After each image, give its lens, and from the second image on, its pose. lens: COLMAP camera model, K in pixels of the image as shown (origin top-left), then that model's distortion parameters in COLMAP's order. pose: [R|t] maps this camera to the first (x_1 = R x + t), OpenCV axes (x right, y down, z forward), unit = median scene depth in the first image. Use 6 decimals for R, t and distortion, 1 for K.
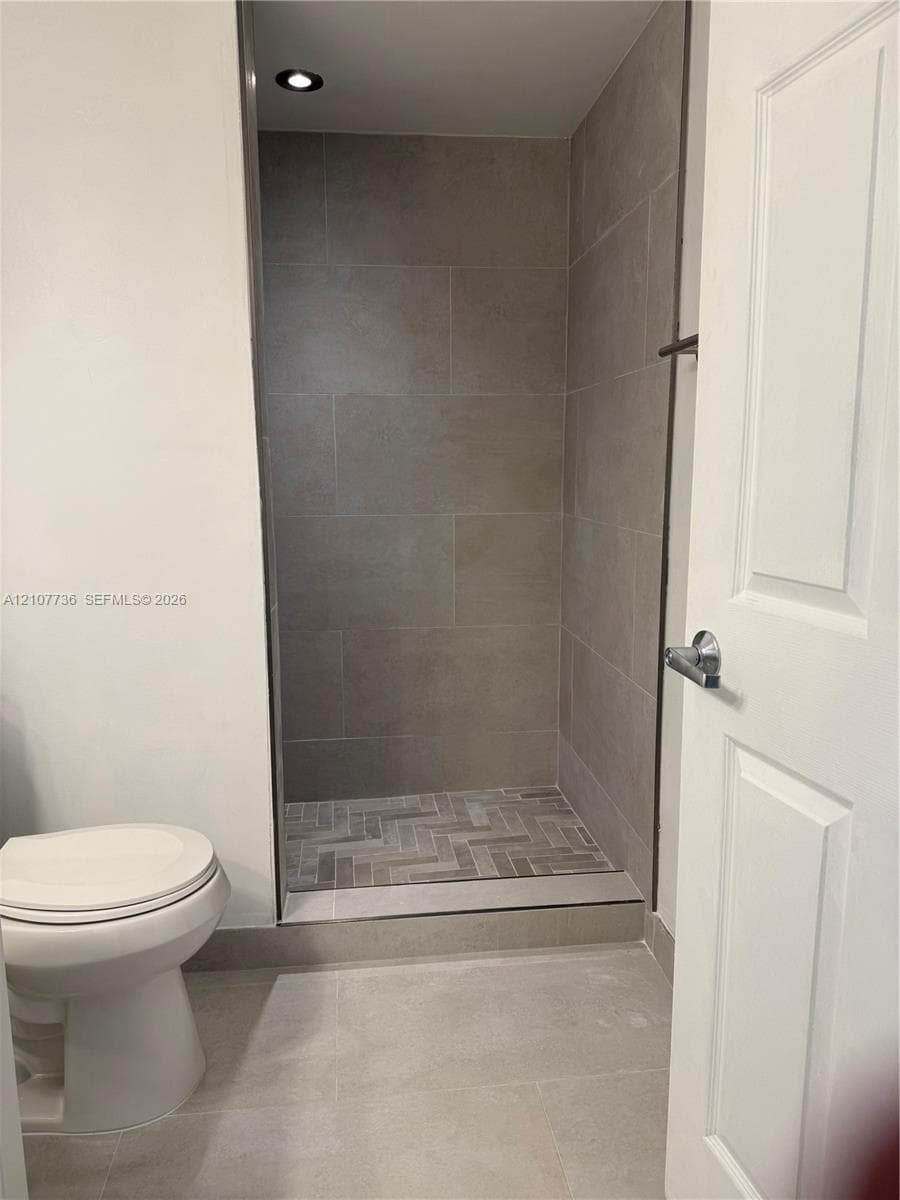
lens RADIAL K [[852.8, 0, 463.1], [0, 852.8, 602.0], [0, 0, 1]] dist [0.029128, -0.034216]
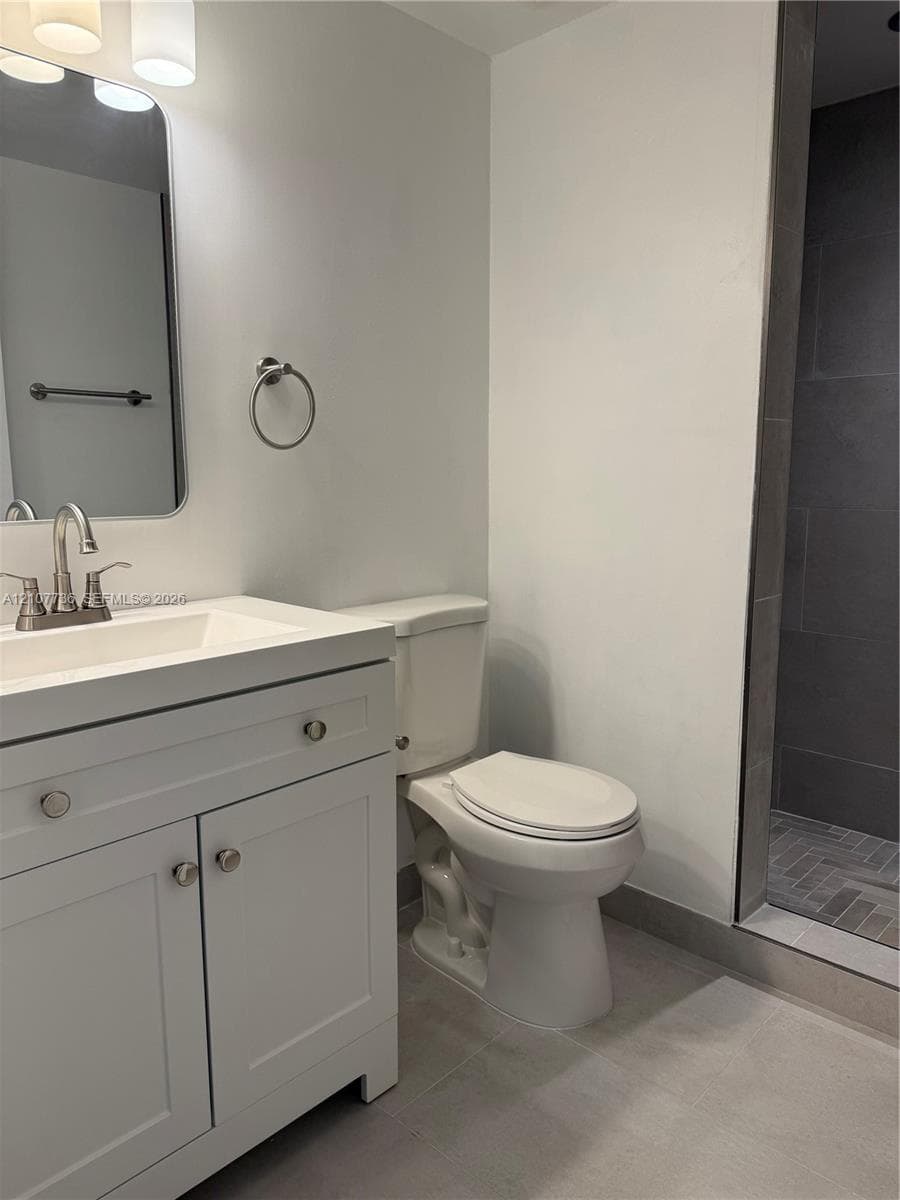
lens RADIAL K [[852.8, 0, 463.1], [0, 852.8, 602.0], [0, 0, 1]] dist [0.029128, -0.034216]
pose [[0.656015, 0.128321, -0.743759, 0.273402], [-0.135523, 0.989452, 0.051175, 0.007366], [0.742481, 0.067225, 0.666486, 0.110112]]
